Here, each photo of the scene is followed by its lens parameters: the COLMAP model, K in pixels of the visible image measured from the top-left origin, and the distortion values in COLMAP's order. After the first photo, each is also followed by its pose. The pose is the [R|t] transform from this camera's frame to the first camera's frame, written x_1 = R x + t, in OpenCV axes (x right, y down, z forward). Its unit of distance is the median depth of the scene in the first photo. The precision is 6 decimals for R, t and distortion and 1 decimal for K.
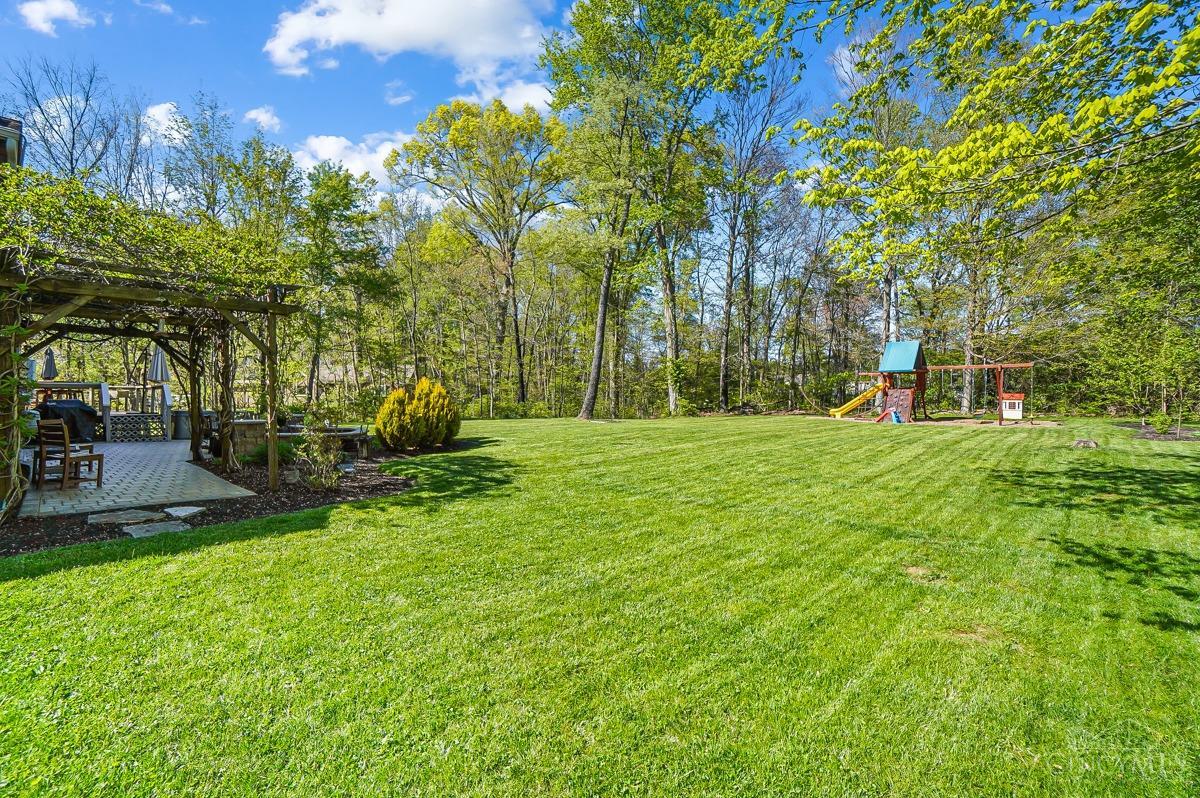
lens RADIAL K [[524.6, 0, 588.3], [0, 524.6, 397.3], [0, 0, 1]] dist [0.001449, 0.000352]
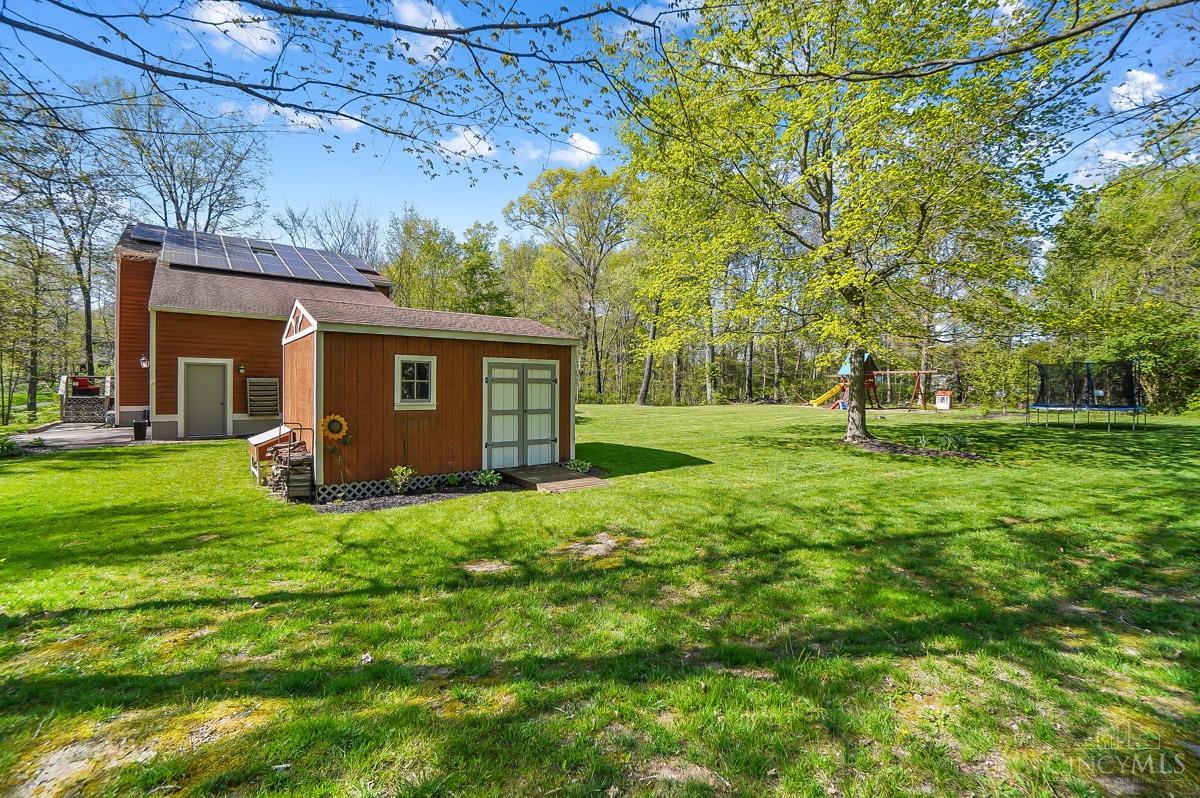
lens RADIAL K [[529.3, 0, 600.0], [0, 529.3, 399.0], [0, 0, 1]] dist [0.000206, 0.000011]
pose [[0.987876, 0.015852, -0.154430, 0.093994], [-0.012681, 0.999689, 0.021496, -0.004397], [0.154723, -0.019277, 0.987770, -0.395817]]
